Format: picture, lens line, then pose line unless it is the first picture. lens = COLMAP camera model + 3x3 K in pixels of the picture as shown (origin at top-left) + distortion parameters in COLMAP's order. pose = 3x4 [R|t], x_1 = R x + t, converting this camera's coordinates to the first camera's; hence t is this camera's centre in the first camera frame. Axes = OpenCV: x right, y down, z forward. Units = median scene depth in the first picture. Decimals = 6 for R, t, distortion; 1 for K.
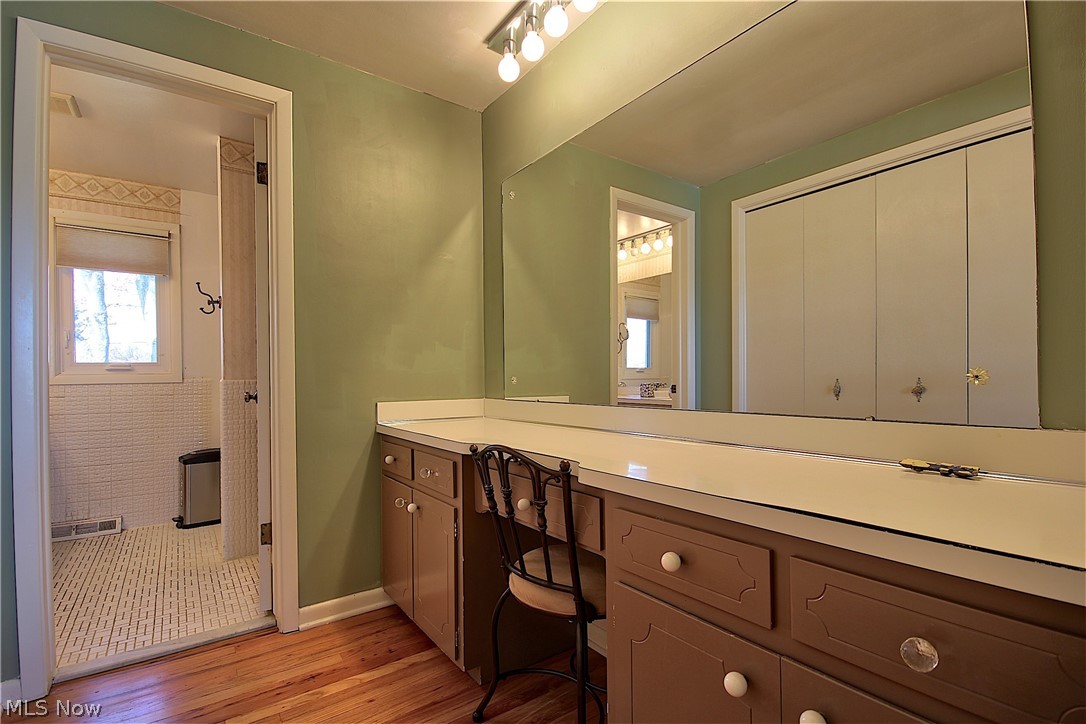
lens RADIAL K [[506.5, 0, 542.2], [0, 506.5, 376.1], [0, 0, 1]] dist [0.003348, -0.010584]
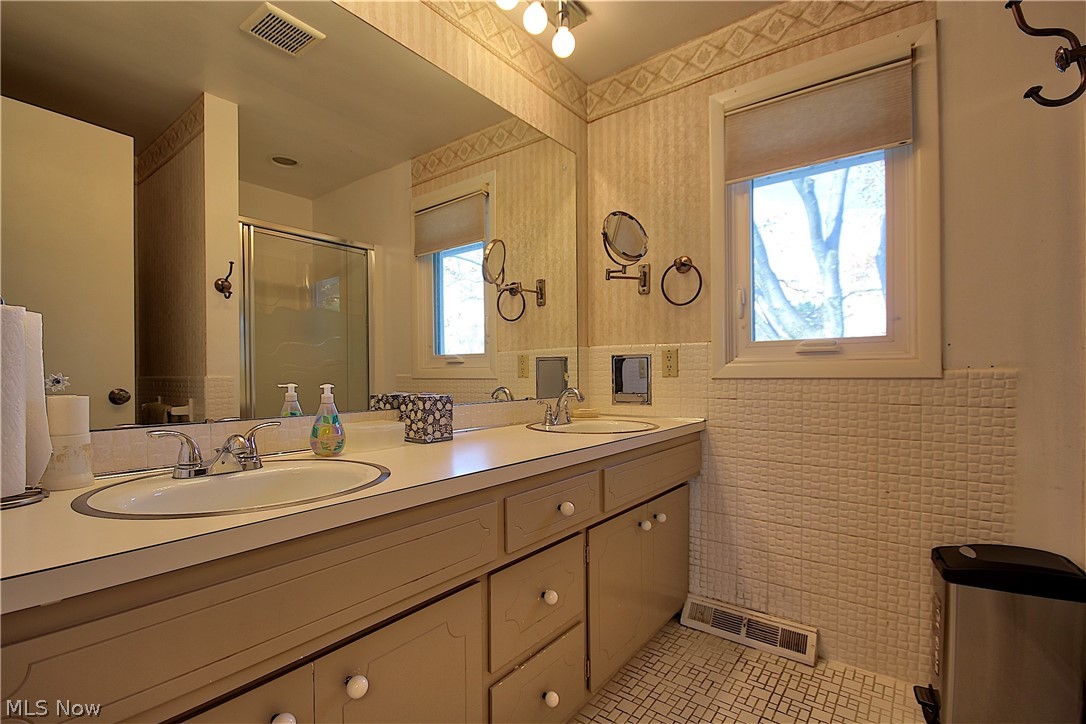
lens RADIAL K [[506.5, 0, 542.2], [0, 506.5, 376.1], [0, 0, 1]] dist [0.003348, -0.010584]
pose [[0.295401, 0.011024, -0.955310, -0.413454], [-0.002583, 0.999939, 0.010740, 0.007756], [0.955370, -0.000705, 0.295412, 0.564498]]
